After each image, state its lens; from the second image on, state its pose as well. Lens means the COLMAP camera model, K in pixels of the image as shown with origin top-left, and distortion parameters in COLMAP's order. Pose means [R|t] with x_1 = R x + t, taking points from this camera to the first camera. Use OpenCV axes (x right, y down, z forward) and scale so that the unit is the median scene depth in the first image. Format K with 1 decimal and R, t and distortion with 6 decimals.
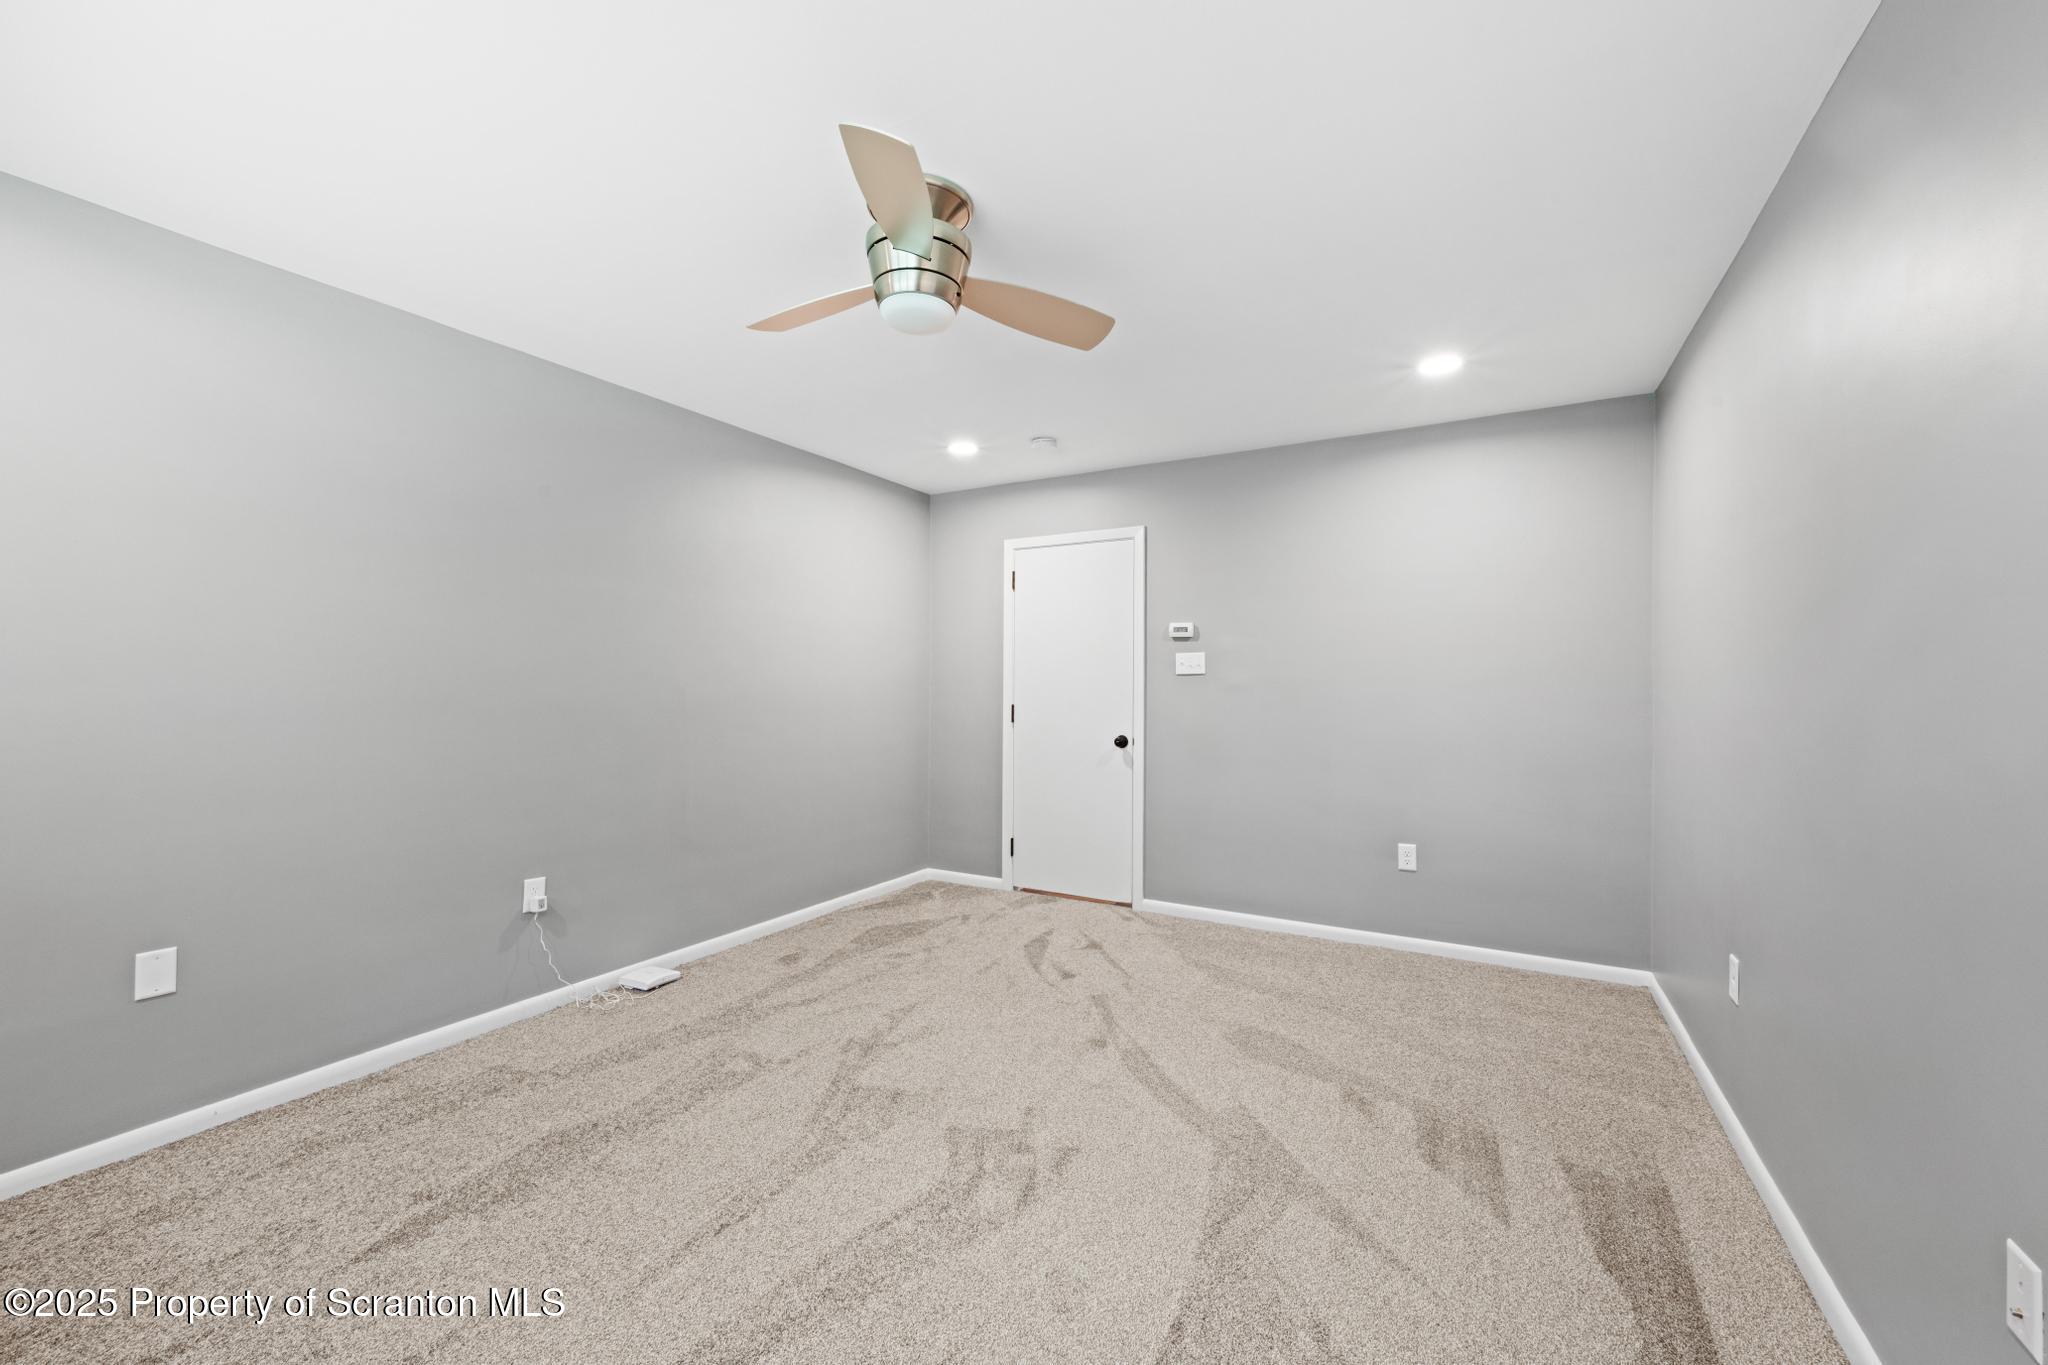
lens RADIAL K [[799.7, 0, 1033.8], [0, 799.7, 680.6], [0, 0, 1]] dist [0.004329, -0.001061]
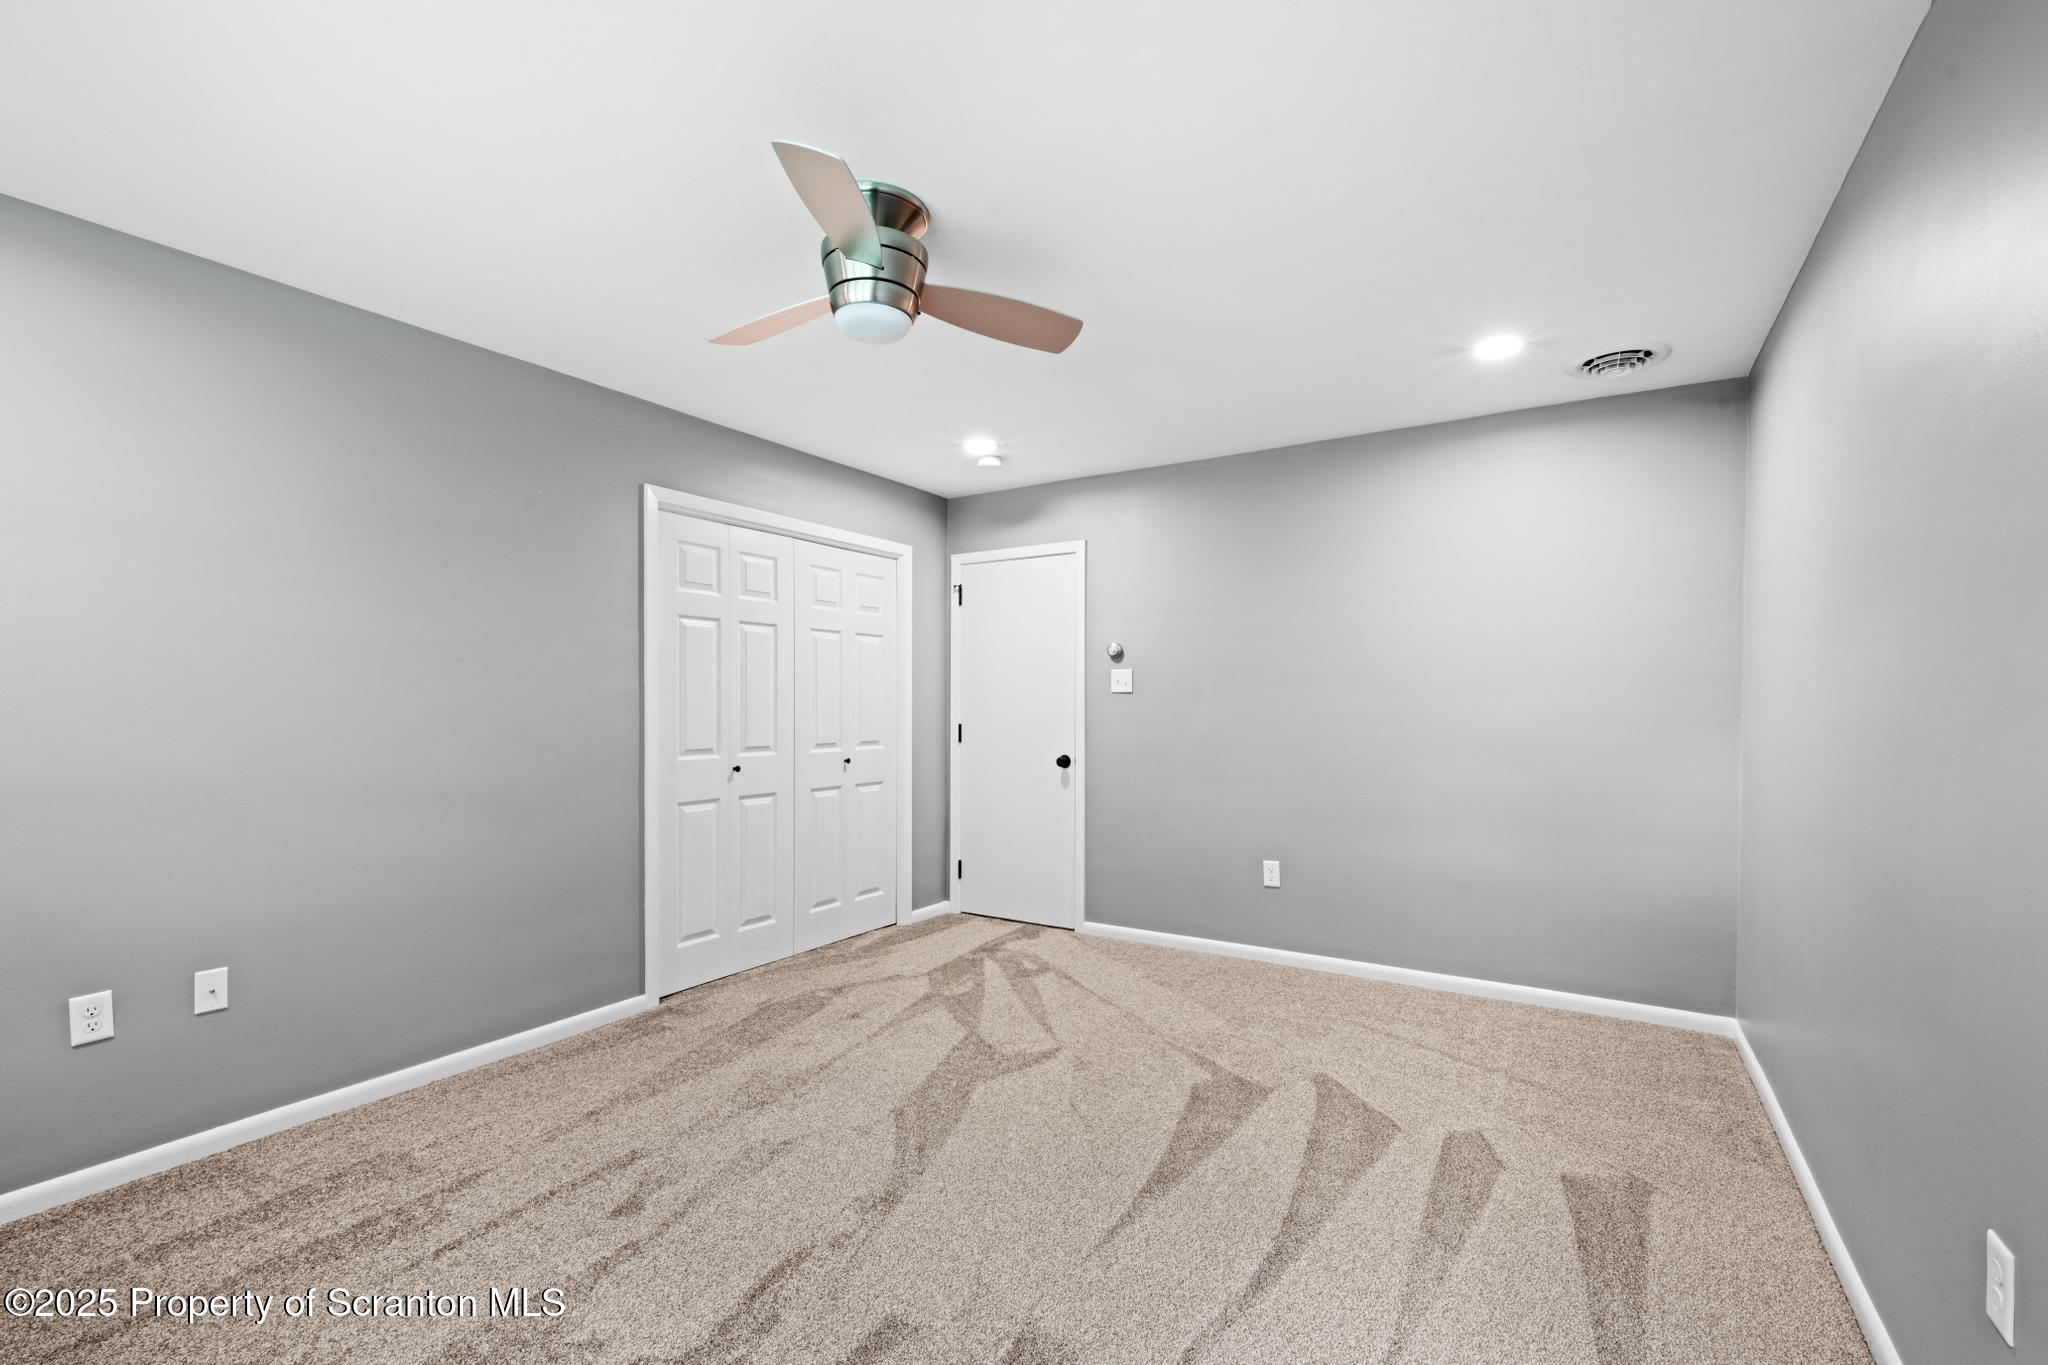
lens RADIAL K [[878.3, 0, 1048.6], [0, 878.3, 695.9], [0, 0, 1]] dist [0.009240, 0.000725]
pose [[0.998730, -0.005497, -0.050086, 0.119733], [0.005427, 0.999984, -0.001526, -0.001638], [0.050093, 0.001252, 0.998744, -0.061279]]
